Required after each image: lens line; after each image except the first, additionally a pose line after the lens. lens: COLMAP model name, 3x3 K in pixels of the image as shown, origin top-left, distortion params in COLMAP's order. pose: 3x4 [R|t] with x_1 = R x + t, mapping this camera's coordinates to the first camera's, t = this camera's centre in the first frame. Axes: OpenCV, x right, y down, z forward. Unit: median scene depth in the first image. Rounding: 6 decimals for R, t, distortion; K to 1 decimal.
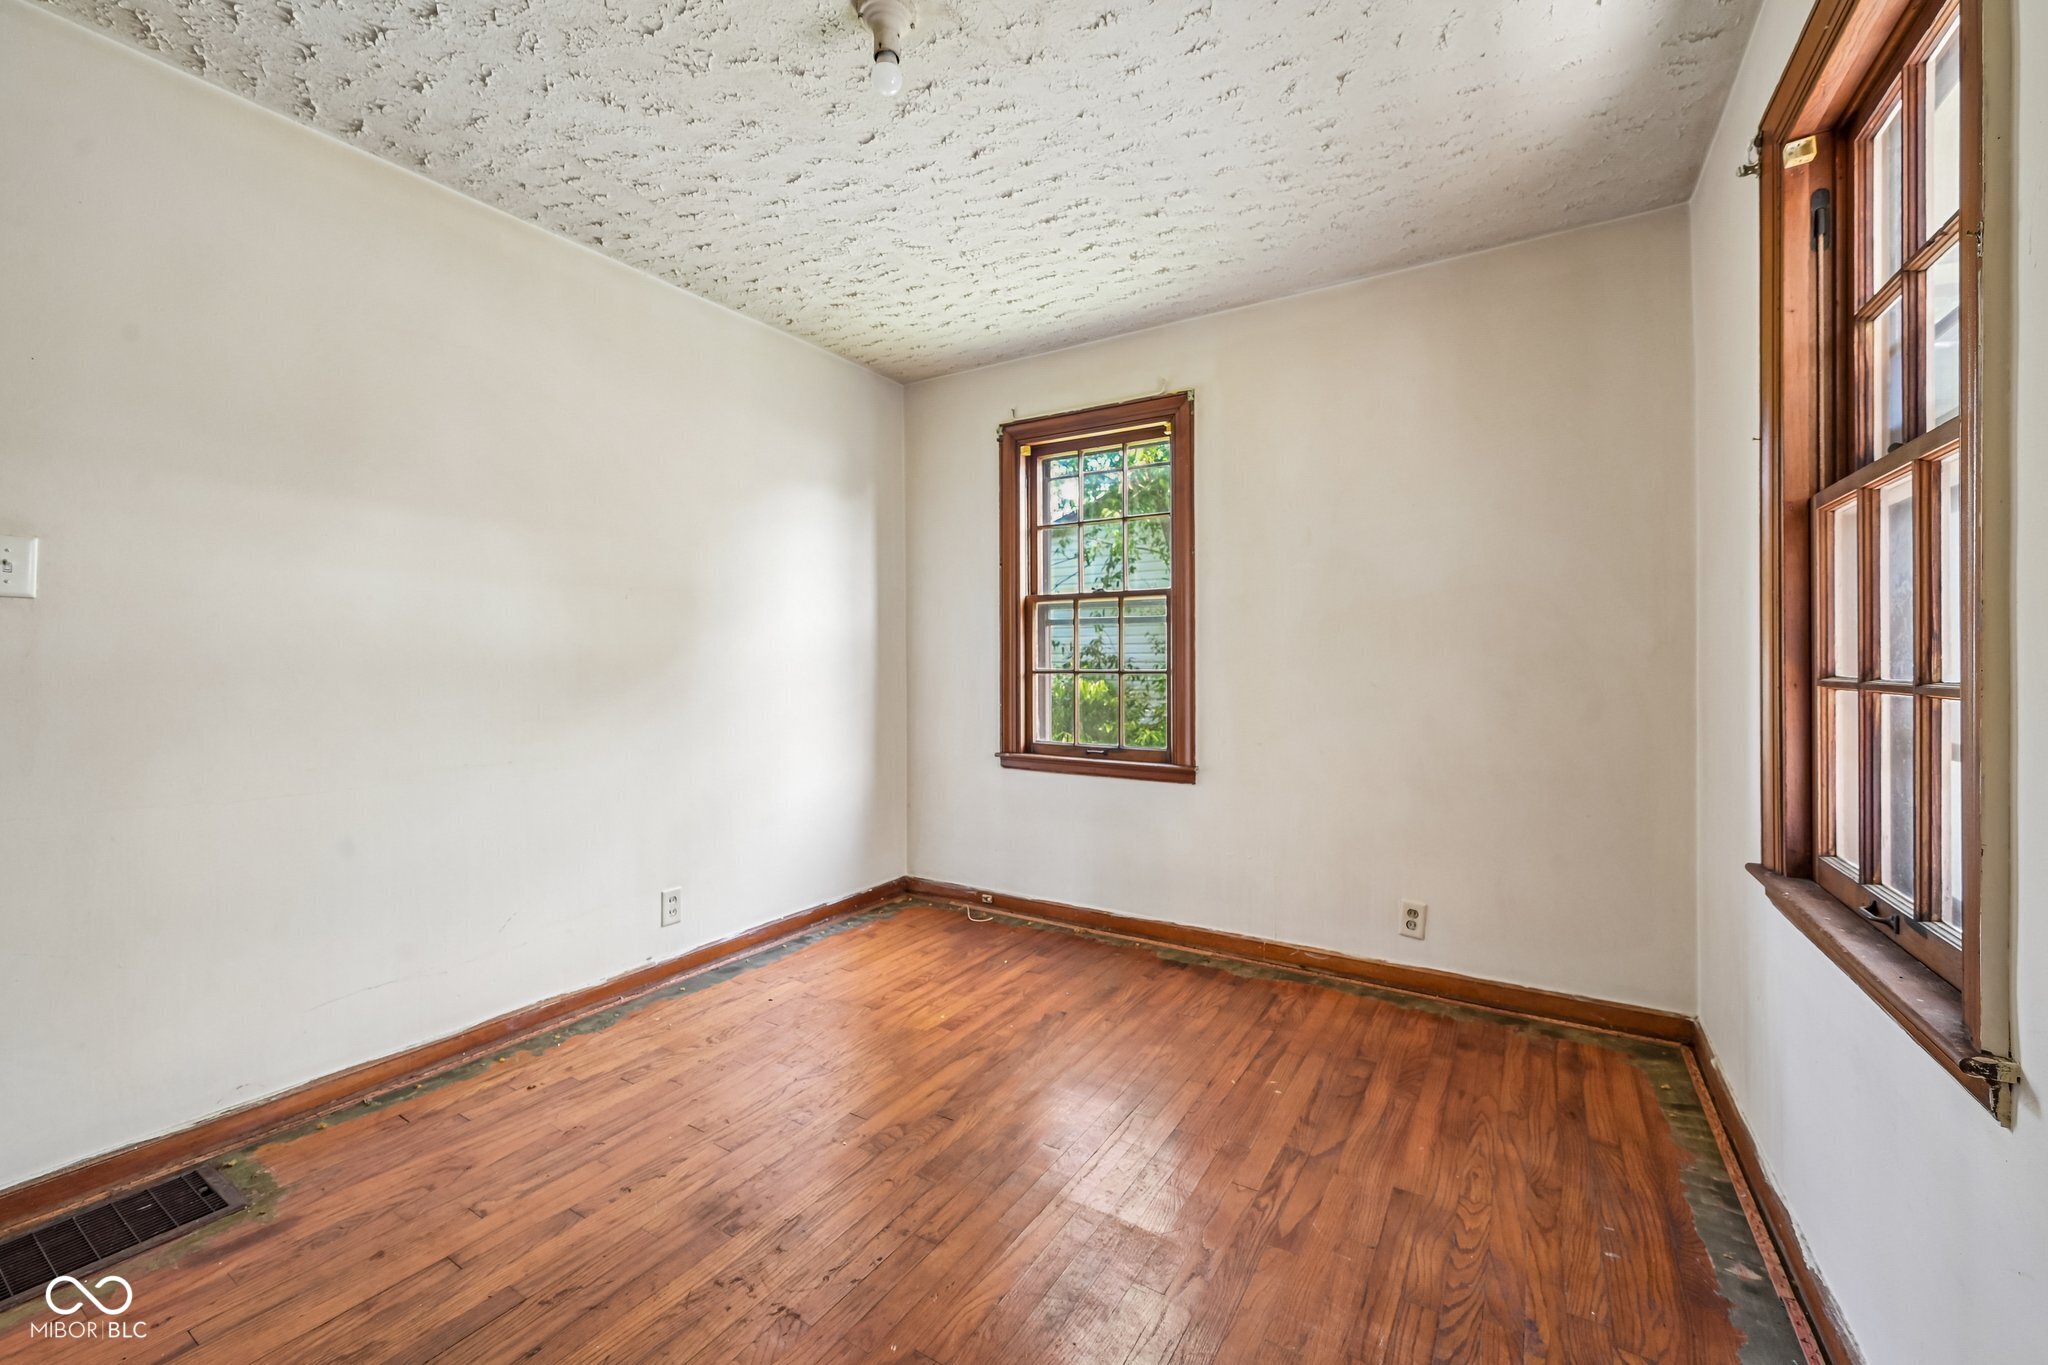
lens RADIAL K [[813.2, 0, 1021.7], [0, 813.2, 680.2], [0, 0, 1]] dist [-0.000282, 0.000081]
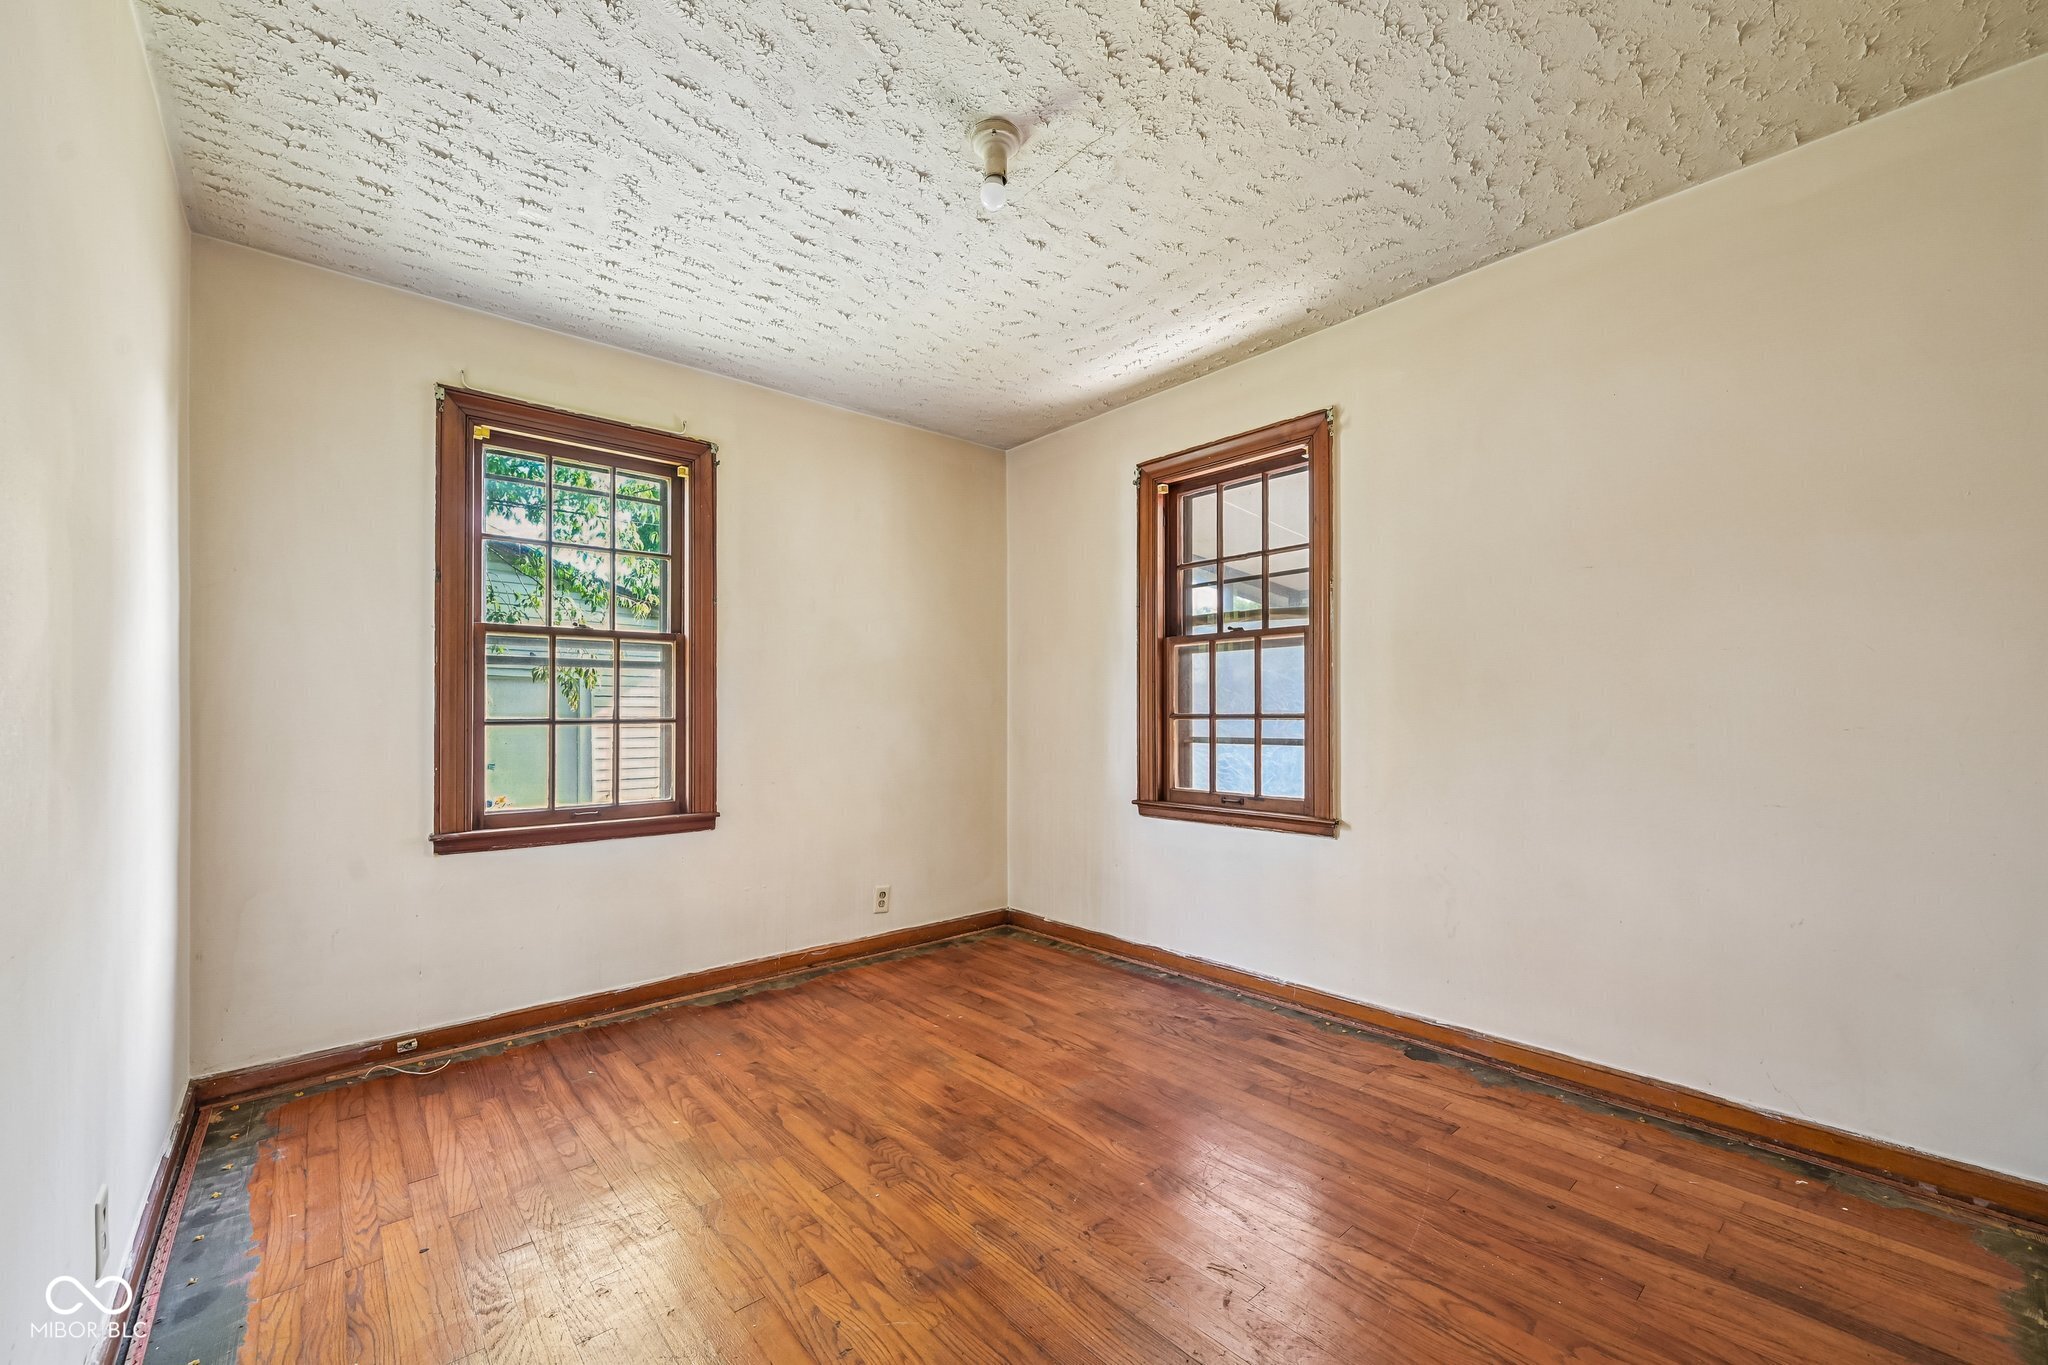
lens RADIAL K [[818.5, 0, 1030.8], [0, 818.5, 741.9], [0, 0, 1]] dist [0.002081, 0.000264]
pose [[0.287850, -0.033951, 0.957073, -0.725051], [0.028046, 0.999242, 0.027011, 0.001941], [-0.957265, 0.019067, 0.288584, 0.352608]]
